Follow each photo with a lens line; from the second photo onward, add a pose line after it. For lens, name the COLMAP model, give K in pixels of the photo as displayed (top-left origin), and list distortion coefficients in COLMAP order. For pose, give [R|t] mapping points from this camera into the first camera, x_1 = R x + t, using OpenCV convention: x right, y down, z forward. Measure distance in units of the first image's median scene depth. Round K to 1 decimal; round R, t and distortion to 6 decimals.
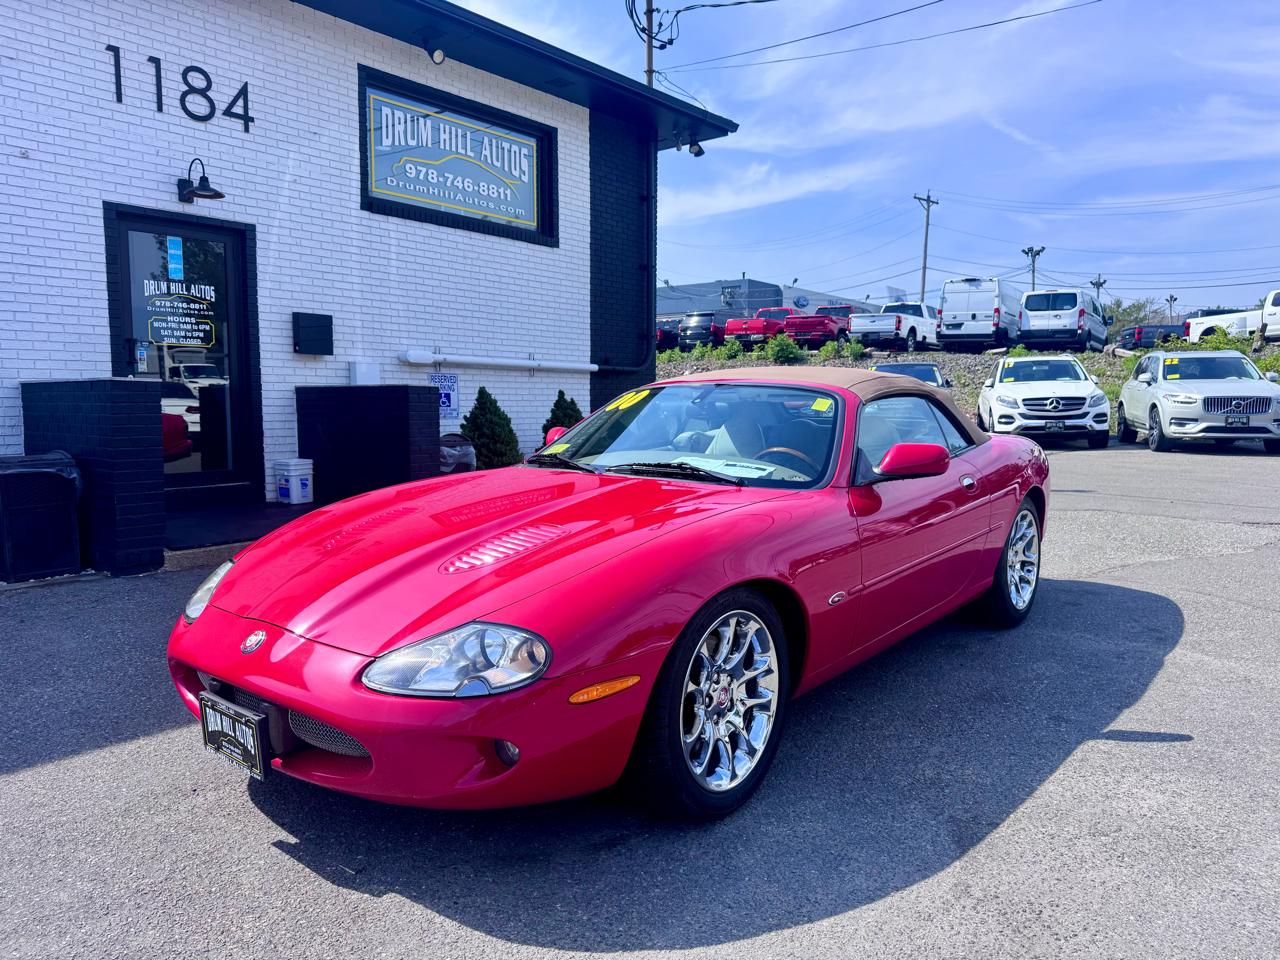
lens RADIAL K [[915.0, 0, 640.0], [0, 915.0, 480.0], [0, 0, 1]] dist [0.028736, -0.039139]
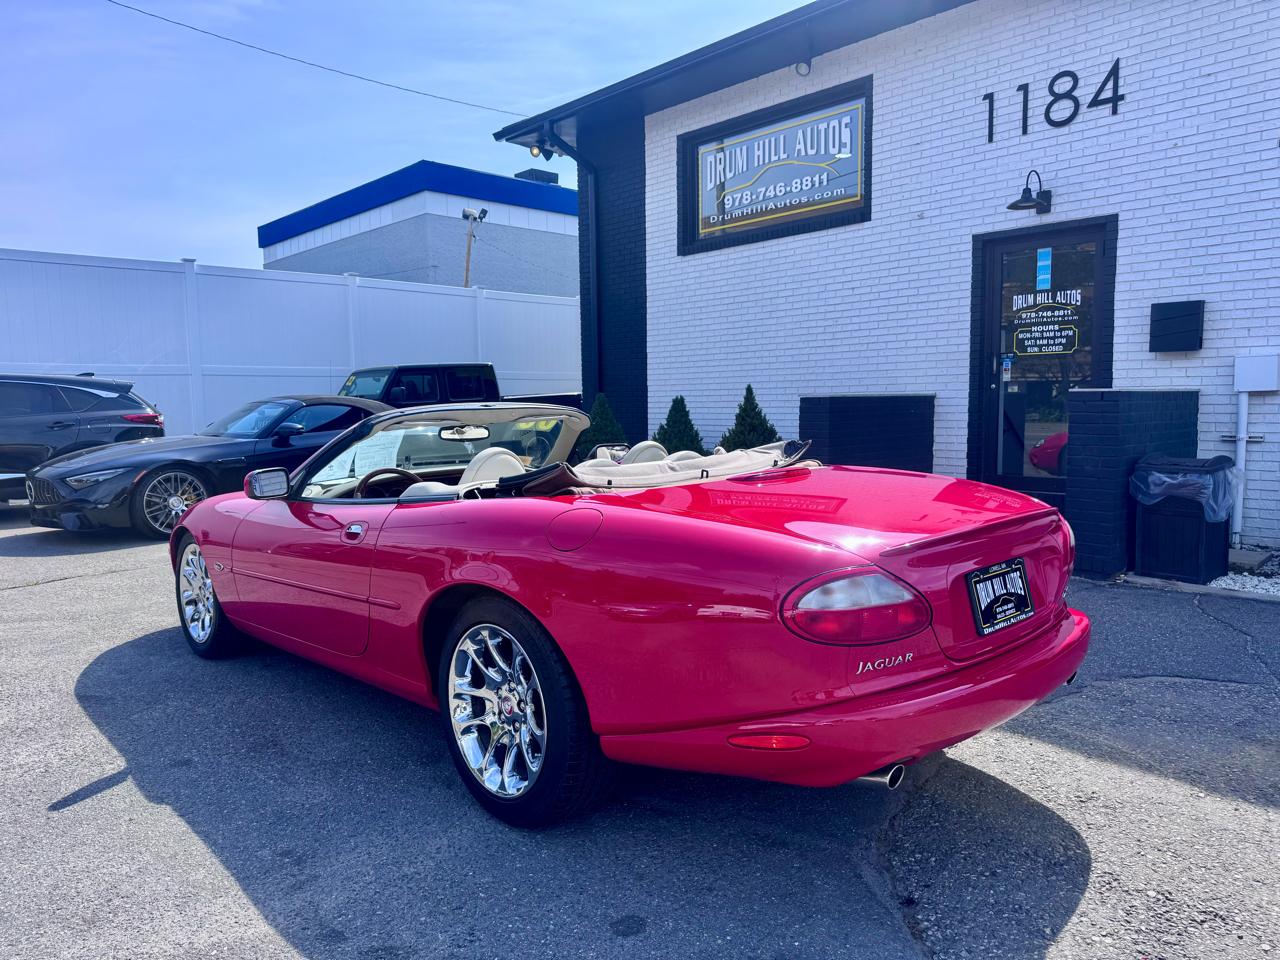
lens RADIAL K [[895.8, 0, 633.8], [0, 895.8, 487.3], [0, 0, 1]] dist [0.018099, -0.024207]
pose [[-0.130632, 0.094023, -0.986962, 0.564525], [-0.072868, 0.991890, 0.104137, -0.068904], [0.988749, 0.085521, -0.122722, 0.679776]]
